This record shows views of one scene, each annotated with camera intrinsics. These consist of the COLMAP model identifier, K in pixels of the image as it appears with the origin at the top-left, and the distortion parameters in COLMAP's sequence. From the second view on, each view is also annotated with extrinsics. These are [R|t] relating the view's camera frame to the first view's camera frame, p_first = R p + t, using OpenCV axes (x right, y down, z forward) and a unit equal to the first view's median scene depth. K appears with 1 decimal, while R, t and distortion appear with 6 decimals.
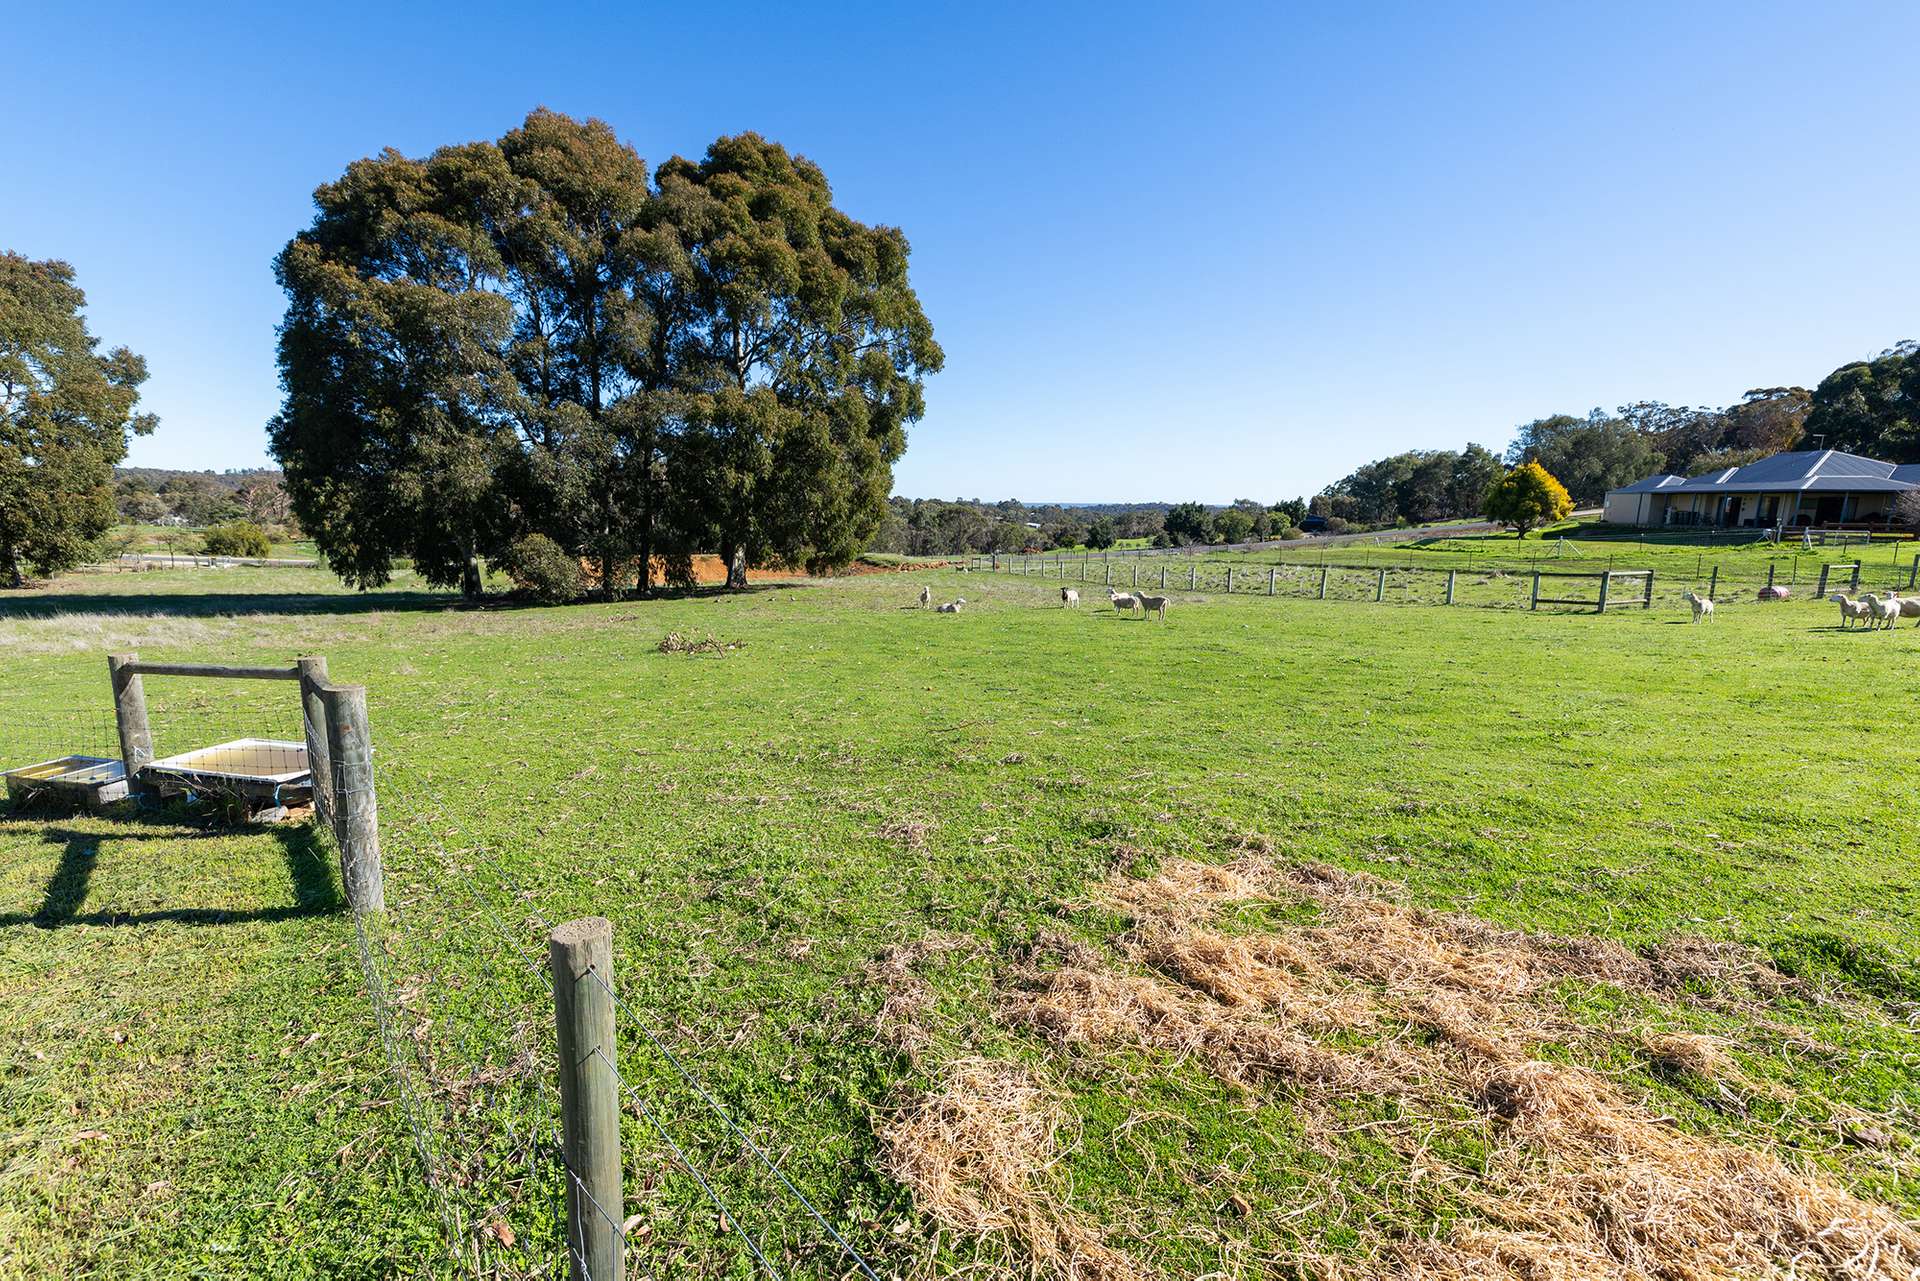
lens RADIAL K [[826.3, 0, 953.3], [0, 826.3, 643.1], [0, 0, 1]] dist [0.001023, -0.000036]
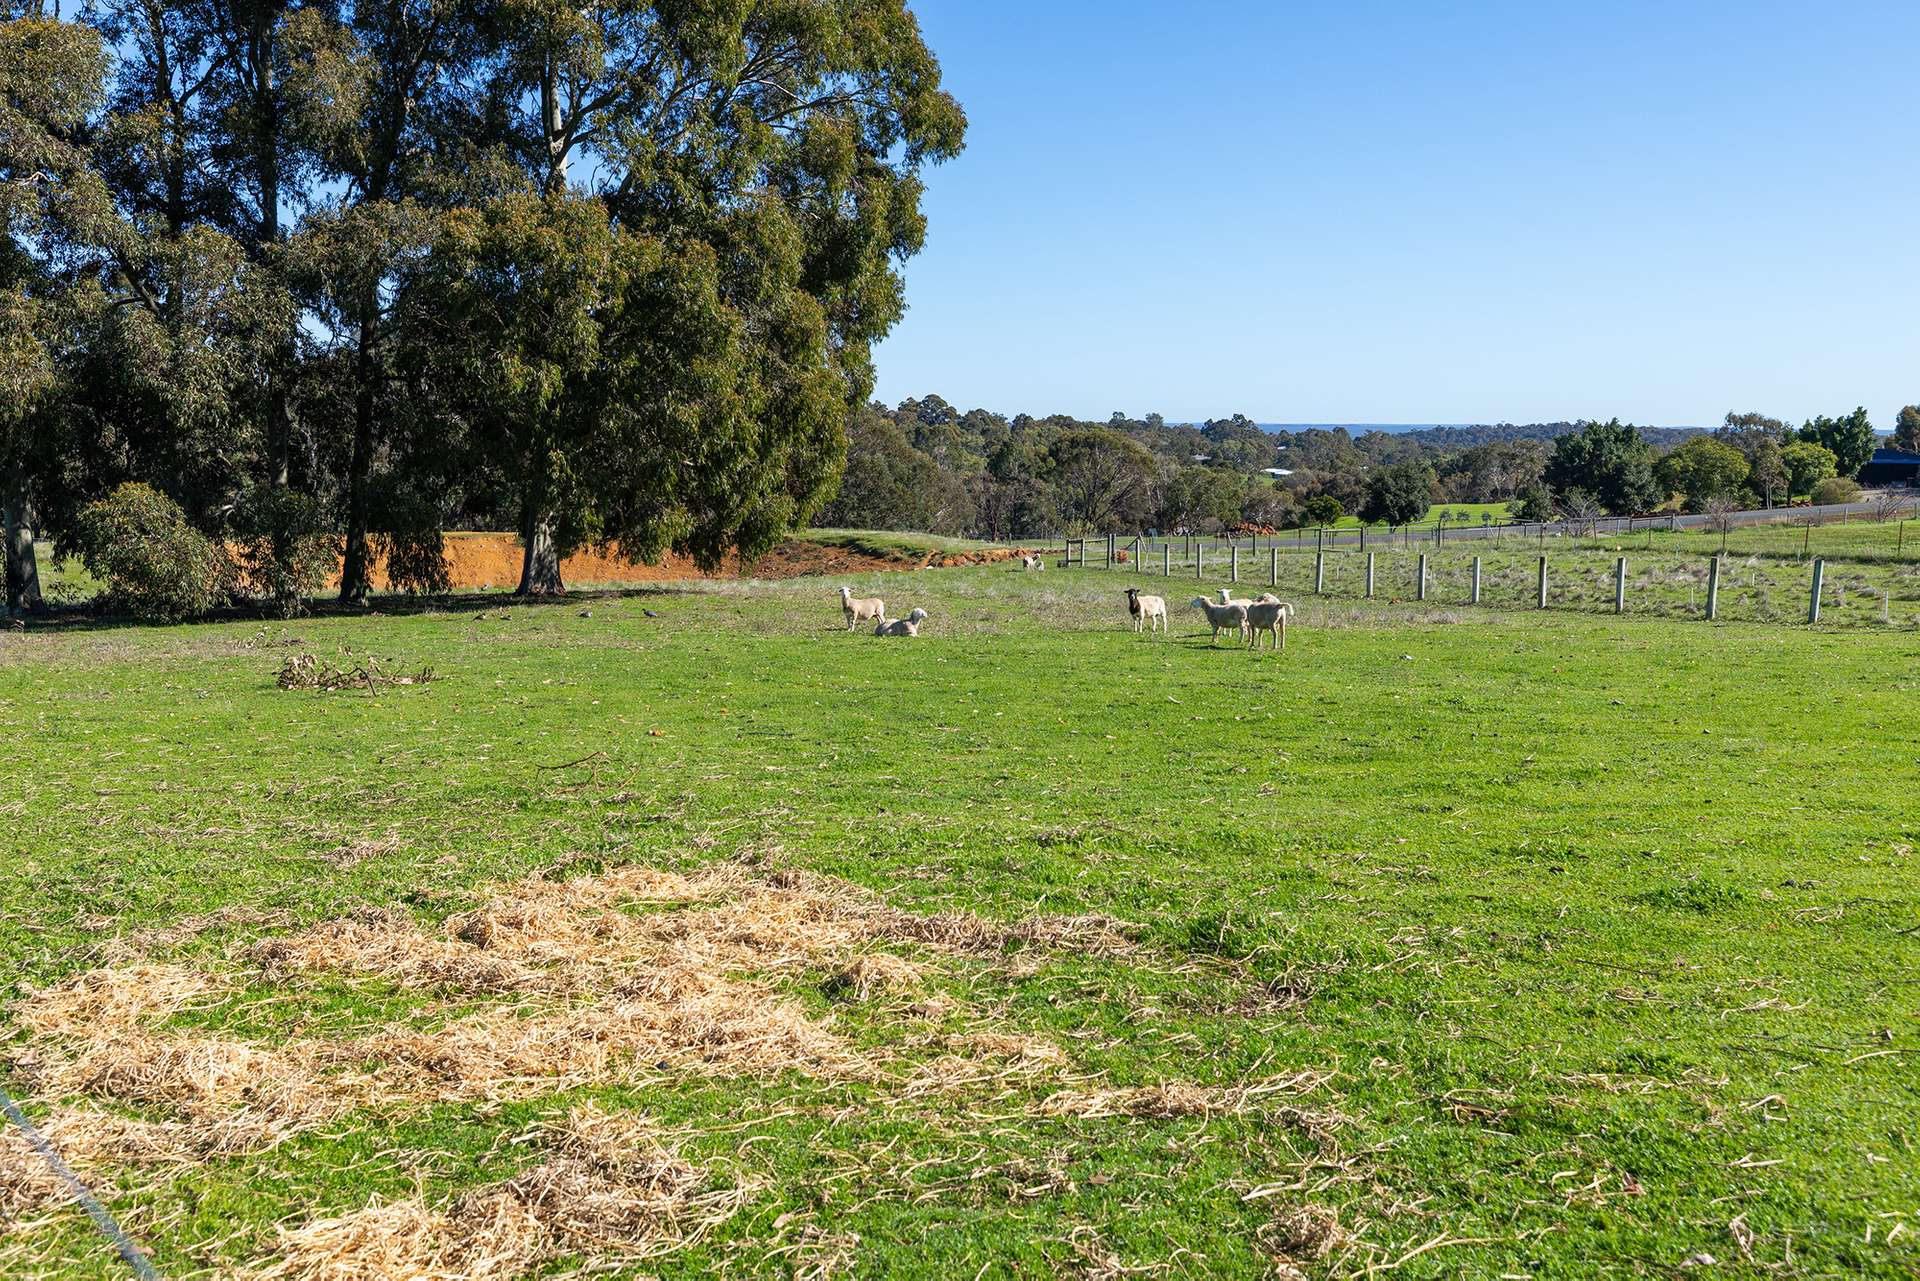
lens RADIAL K [[1857.9, 0, 950.7], [0, 1857.9, 641.5], [0, 0, 1]] dist [0.000446, 0.000000]
pose [[0.996544, 0.008168, -0.082663, 0.081949], [-0.012418, 0.998620, -0.051031, 0.015578], [0.082132, 0.051881, 0.995270, -0.084630]]
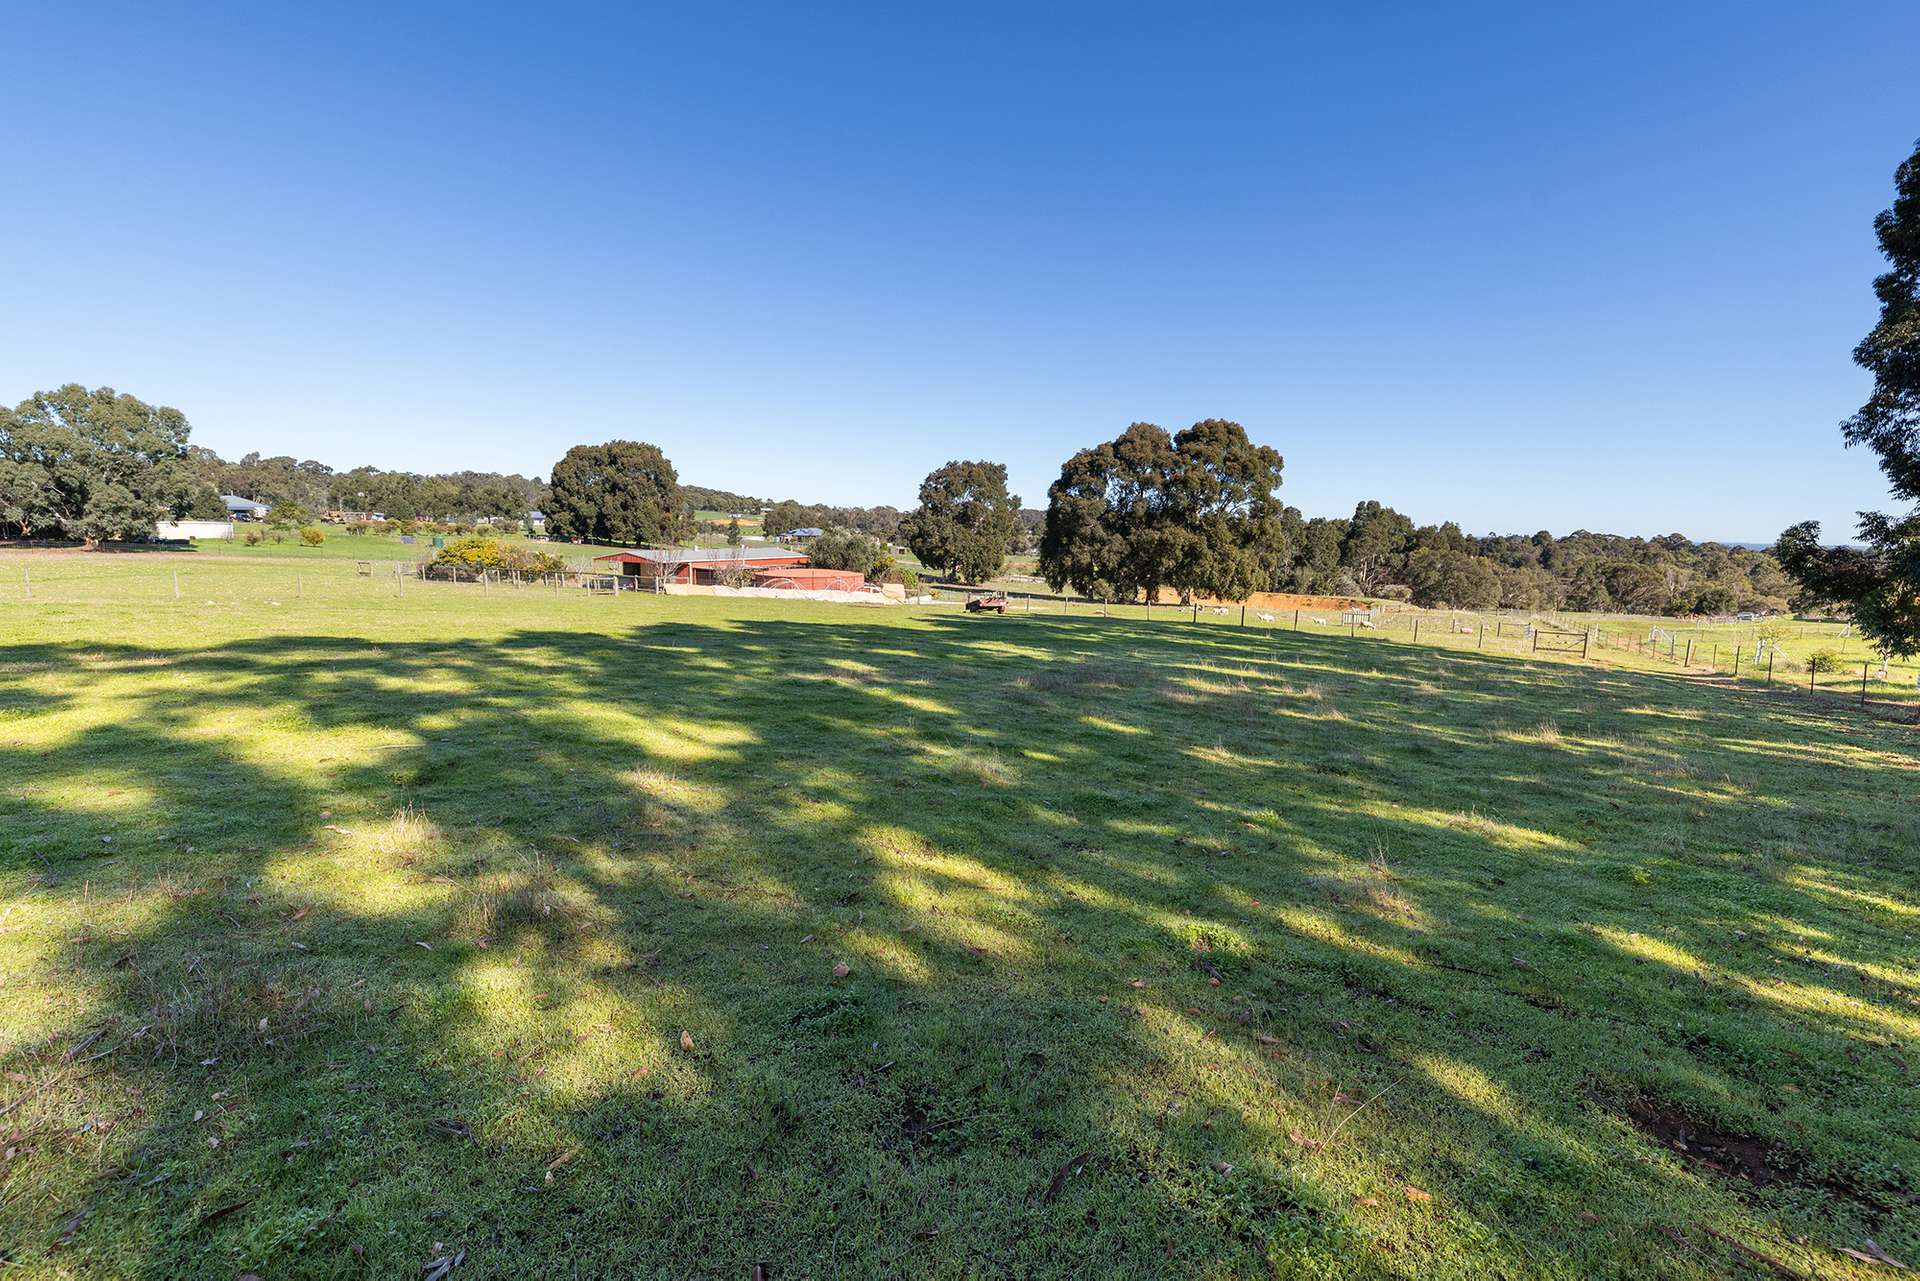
lens RADIAL K [[826.3, 0, 953.0], [0, 826.3, 655.6], [0, 0, 1]] dist [0.001023, -0.000036]
pose [[0.655889, 0.123994, -0.744604, 1.212477], [-0.143661, 0.988892, 0.038130, 0.090419], [0.741061, 0.081962, 0.666417, -1.171939]]
